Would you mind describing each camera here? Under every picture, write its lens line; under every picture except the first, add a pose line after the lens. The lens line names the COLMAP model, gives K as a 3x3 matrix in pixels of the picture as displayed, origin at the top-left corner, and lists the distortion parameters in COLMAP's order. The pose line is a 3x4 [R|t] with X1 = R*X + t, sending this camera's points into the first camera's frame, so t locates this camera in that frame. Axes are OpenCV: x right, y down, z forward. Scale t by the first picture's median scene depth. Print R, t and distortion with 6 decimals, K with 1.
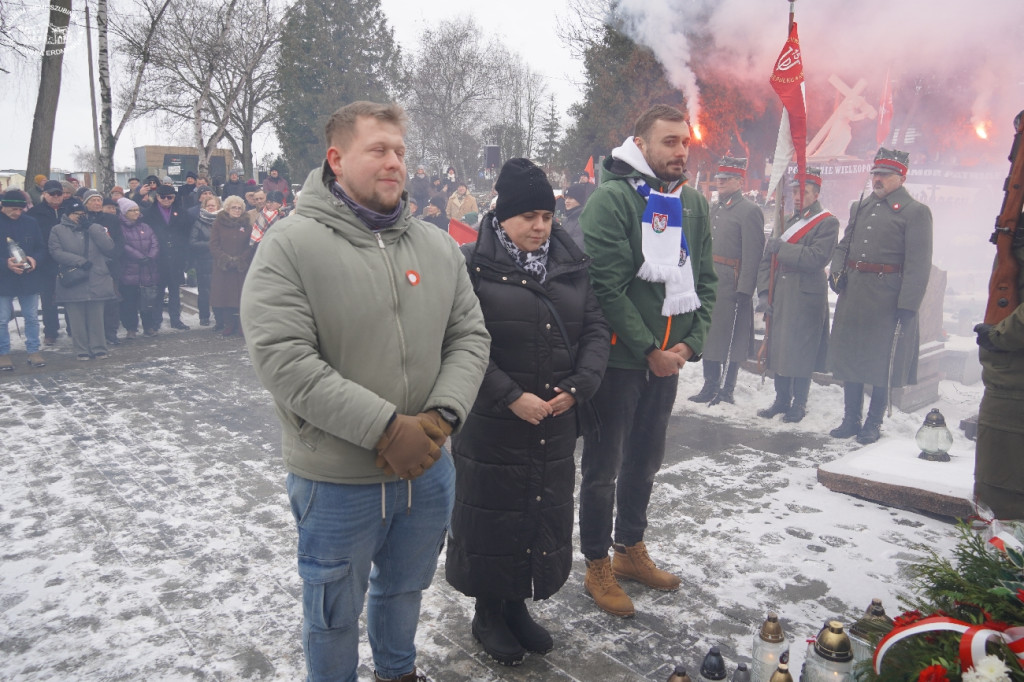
lens RADIAL K [[753.7, 0, 510.9], [0, 753.7, 343.0], [0, 0, 1]] dist [-0.055158, 0.050778]
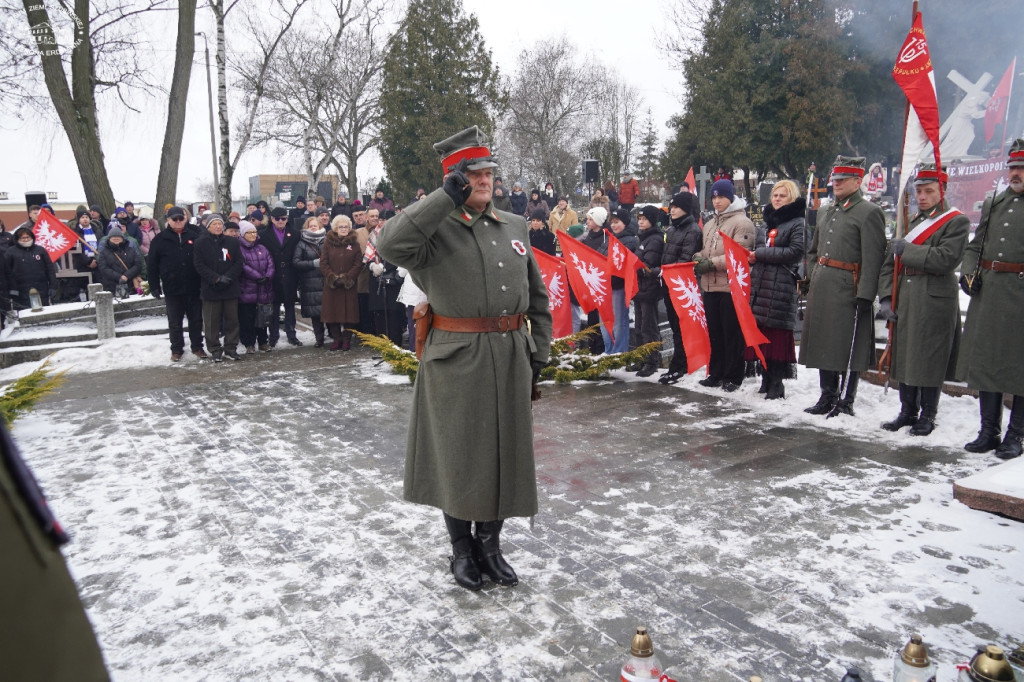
lens RADIAL K [[753.7, 0, 510.9], [0, 753.7, 343.0], [0, 0, 1]] dist [-0.055158, 0.050778]
pose [[0.991417, -0.010381, -0.130322, -0.011130], [0.007472, 0.999712, -0.022787, 0.008497], [0.130521, 0.021618, 0.991210, 0.006326]]
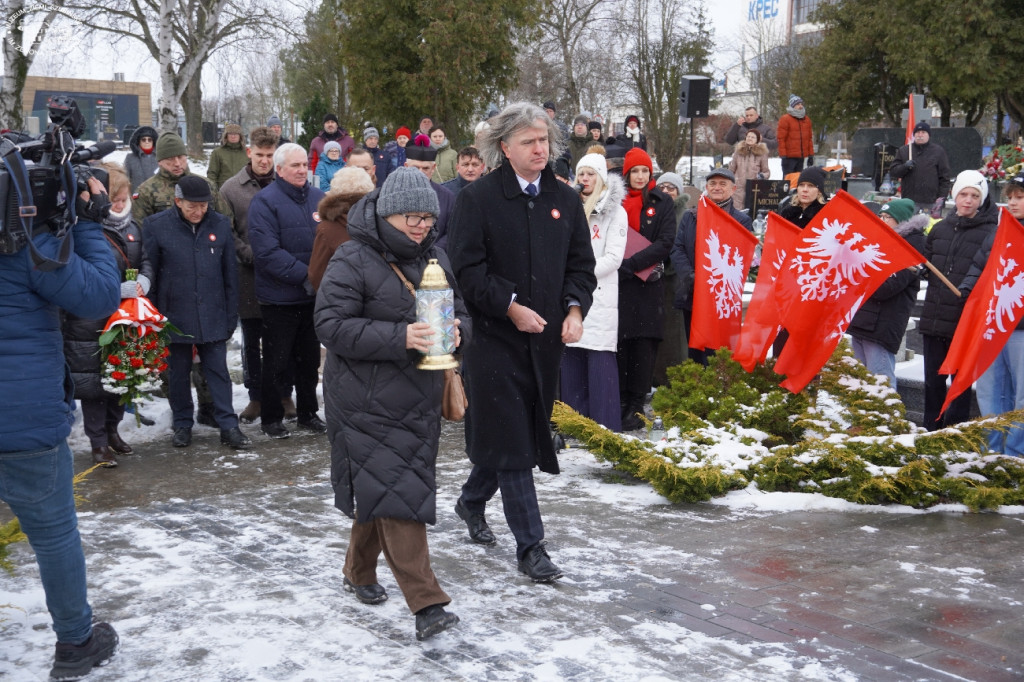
lens RADIAL K [[1331.9, 0, 497.7], [0, 1331.9, 341.3], [0, 0, 1]] dist [0.015689, -0.003132]
pose [[0.998454, 0.011294, -0.054423, -0.510549], [-0.014740, 0.997884, -0.063330, -0.022305], [0.053592, 0.064035, 0.996508, 0.123319]]
